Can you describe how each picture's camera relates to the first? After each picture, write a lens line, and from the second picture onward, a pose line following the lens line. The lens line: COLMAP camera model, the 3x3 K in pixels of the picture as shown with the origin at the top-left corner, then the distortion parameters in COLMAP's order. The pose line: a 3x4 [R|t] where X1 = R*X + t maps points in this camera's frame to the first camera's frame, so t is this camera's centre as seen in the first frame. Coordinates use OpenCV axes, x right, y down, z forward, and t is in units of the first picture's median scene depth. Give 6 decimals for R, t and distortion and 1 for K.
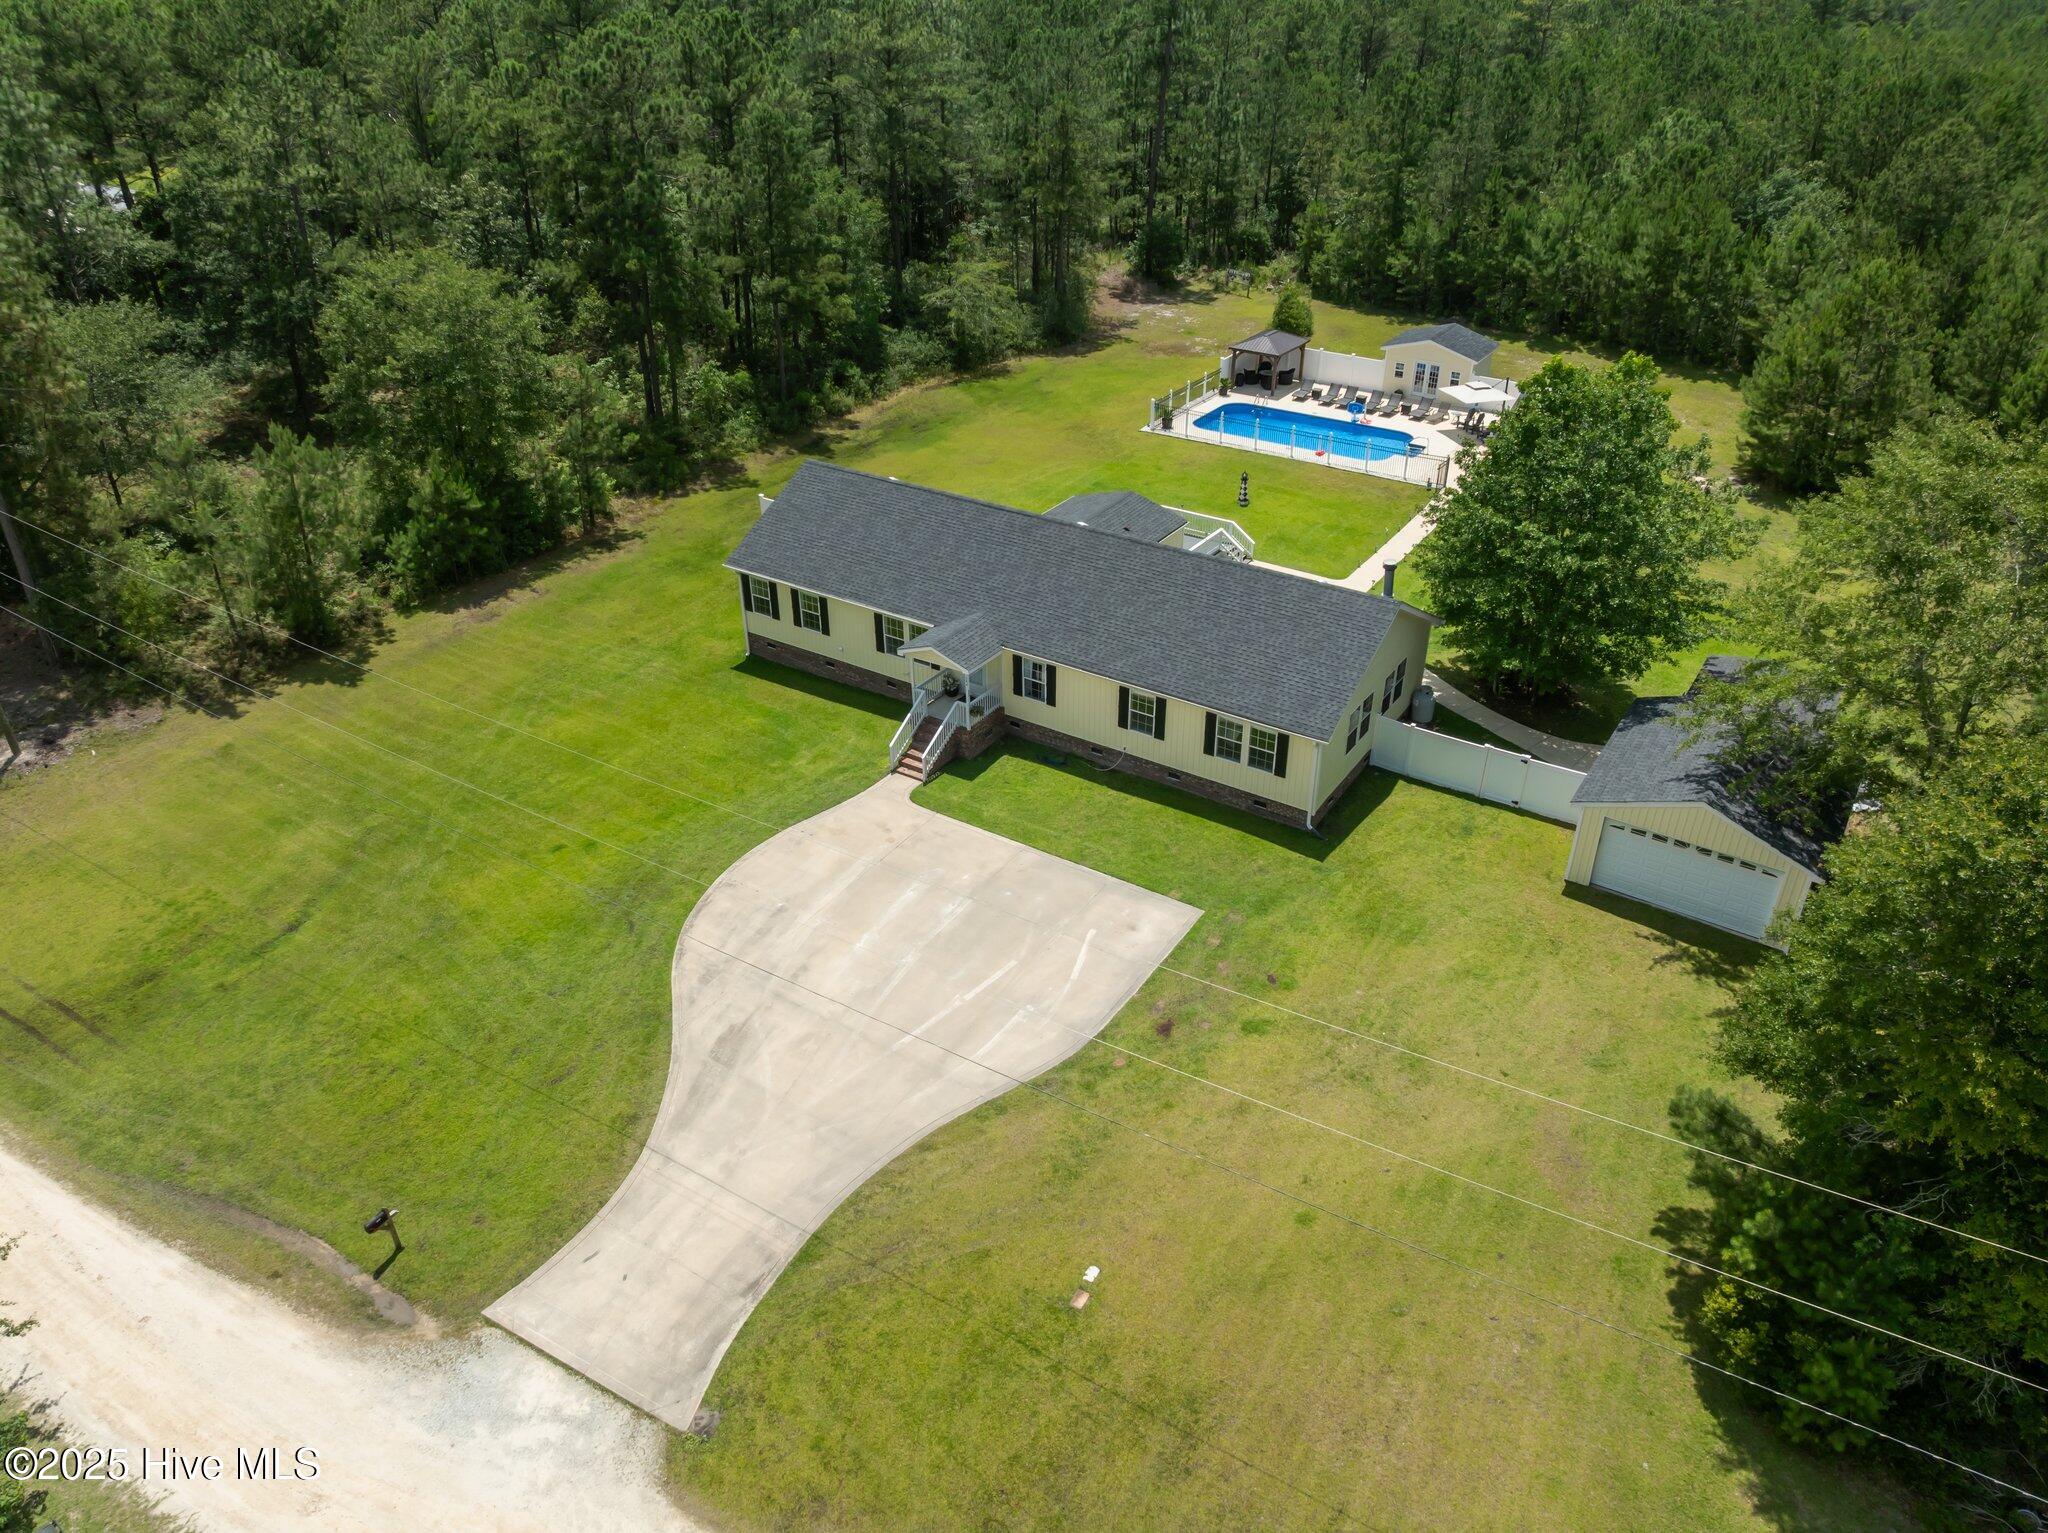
lens RADIAL K [[1438.5, 0, 1031.2], [0, 1438.5, 770.6], [0, 0, 1]] dist [-0.045179, 0.022475]
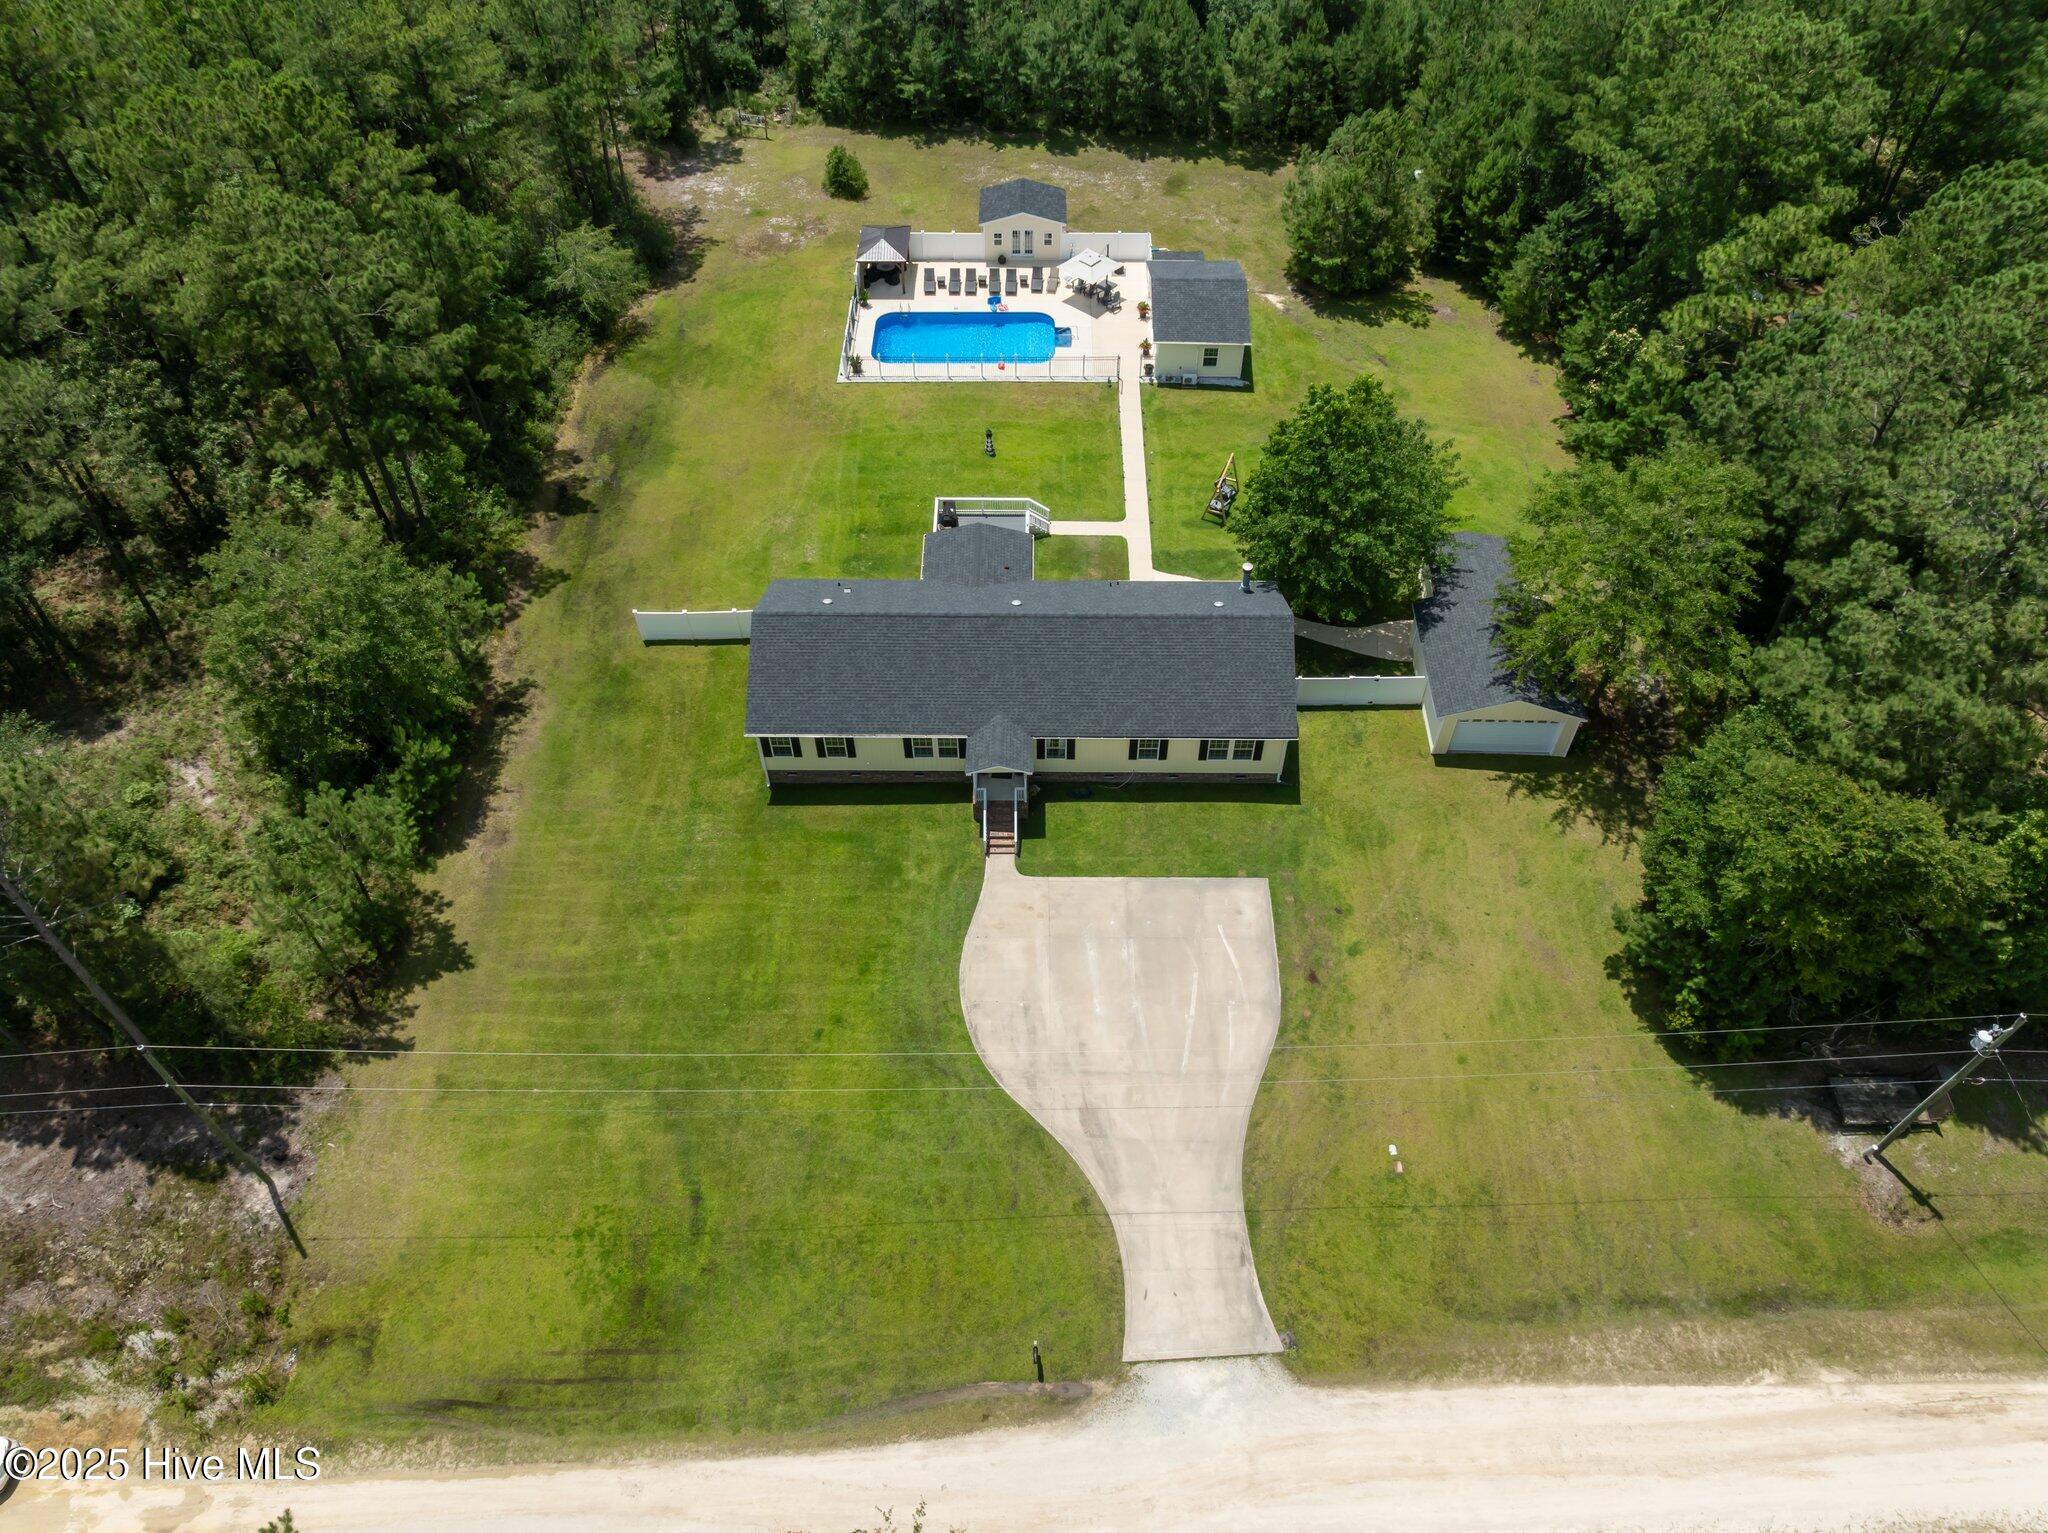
lens RADIAL K [[1445.4, 0, 1026.0], [0, 1445.4, 761.0], [0, 0, 1]] dist [-0.024903, -0.007009]
pose [[0.842358, -0.413042, 0.346162, -0.513930], [0.282182, 0.885283, 0.369658, -0.582774], [-0.459136, -0.213704, 0.862279, -0.150693]]
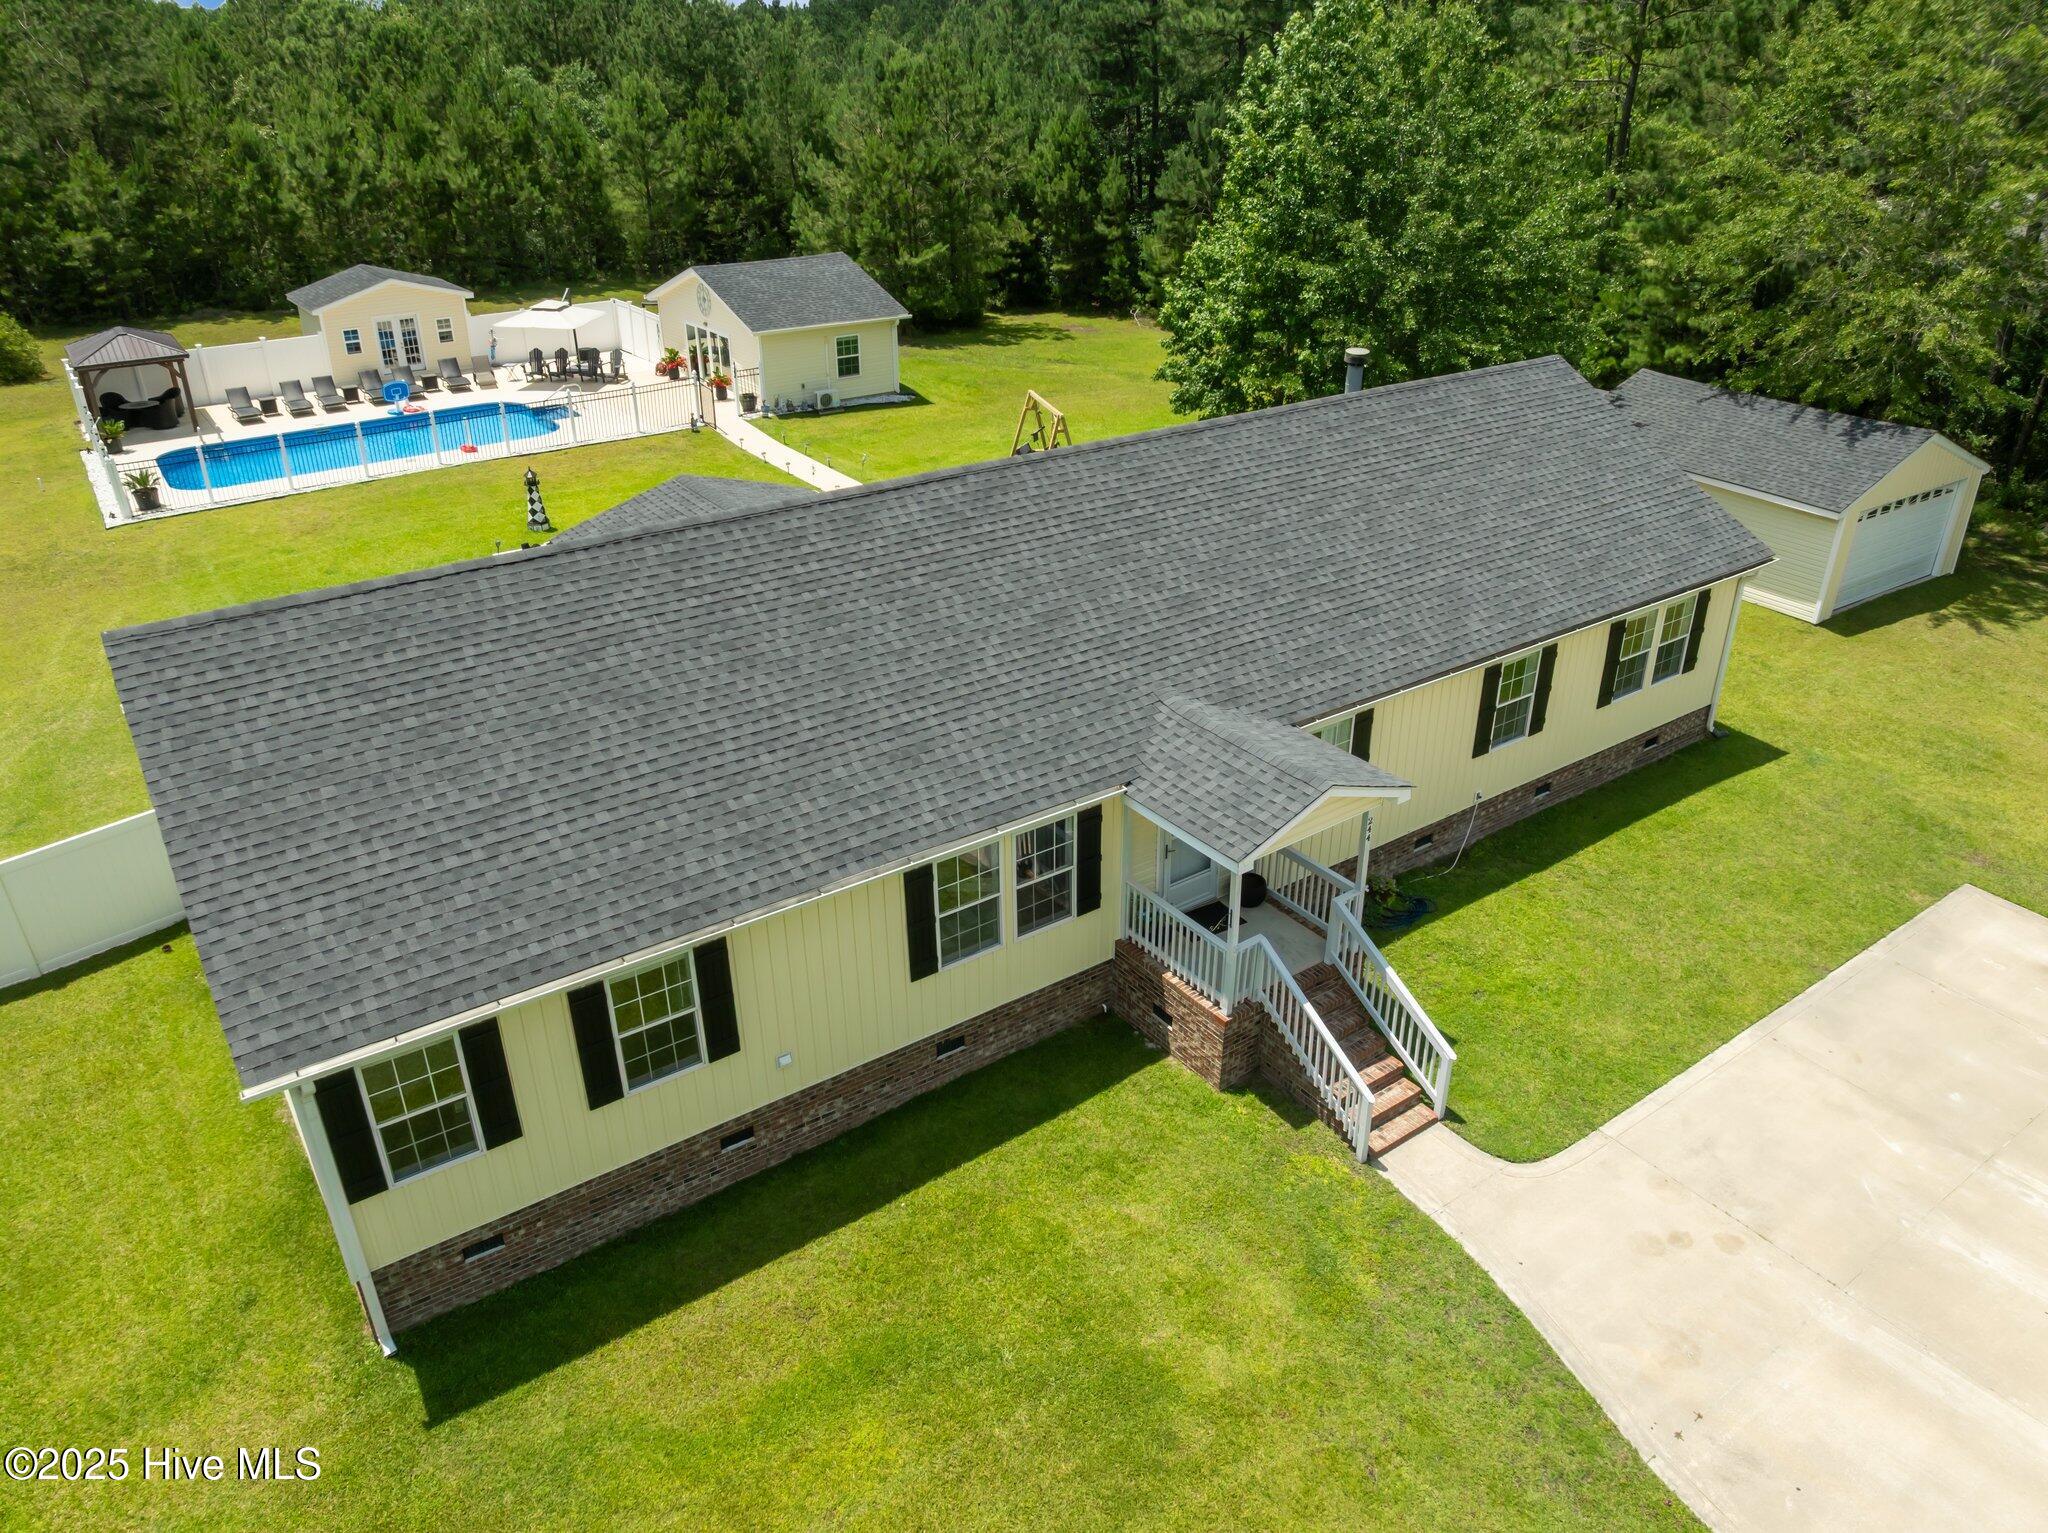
lens RADIAL K [[1433.4, 0, 1020.0], [0, 1433.4, 767.2], [0, 0, 1]] dist [-0.028350, 0.000314]
pose [[0.372003, -0.427144, 0.824113, -0.392250], [0.485044, 0.846426, 0.219761, -0.208782], [-0.791420, 0.317979, 0.522057, 0.895970]]
